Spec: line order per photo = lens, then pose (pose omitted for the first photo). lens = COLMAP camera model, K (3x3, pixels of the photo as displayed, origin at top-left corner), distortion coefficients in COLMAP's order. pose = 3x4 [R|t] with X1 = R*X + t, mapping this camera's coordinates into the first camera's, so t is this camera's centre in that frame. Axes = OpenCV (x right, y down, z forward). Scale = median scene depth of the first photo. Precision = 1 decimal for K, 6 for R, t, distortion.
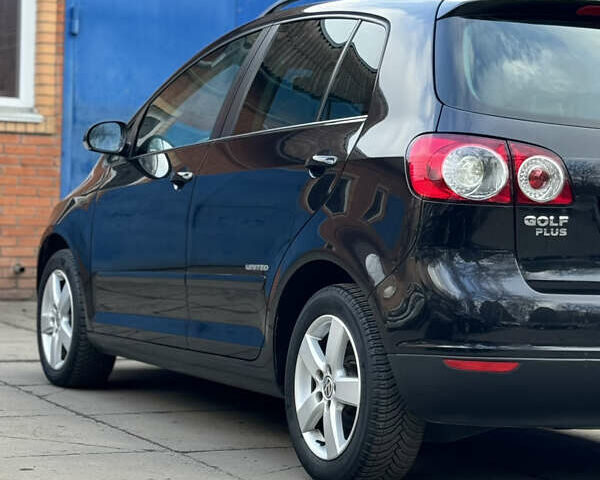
lens RADIAL K [[1755.8, 0, 275.9], [0, 1755.8, 273.0], [0, 0, 1]] dist [0.136019, 0.000000]
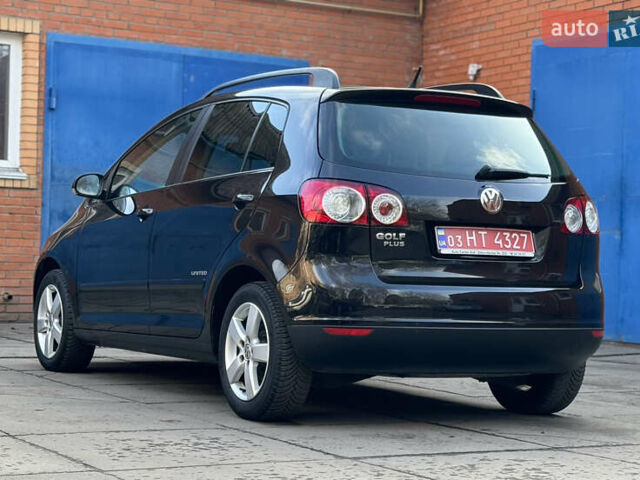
lens RADIAL K [[1404.2, 0, 326.6], [0, 1404.2, 241.6], [0, 0, 1]] dist [0.073034, 0.000000]
pose [[0.996877, -0.002510, 0.078933, 0.002861], [0.005788, 0.999128, -0.041338, 0.021674], [-0.078760, 0.041666, 0.996022, -0.174640]]
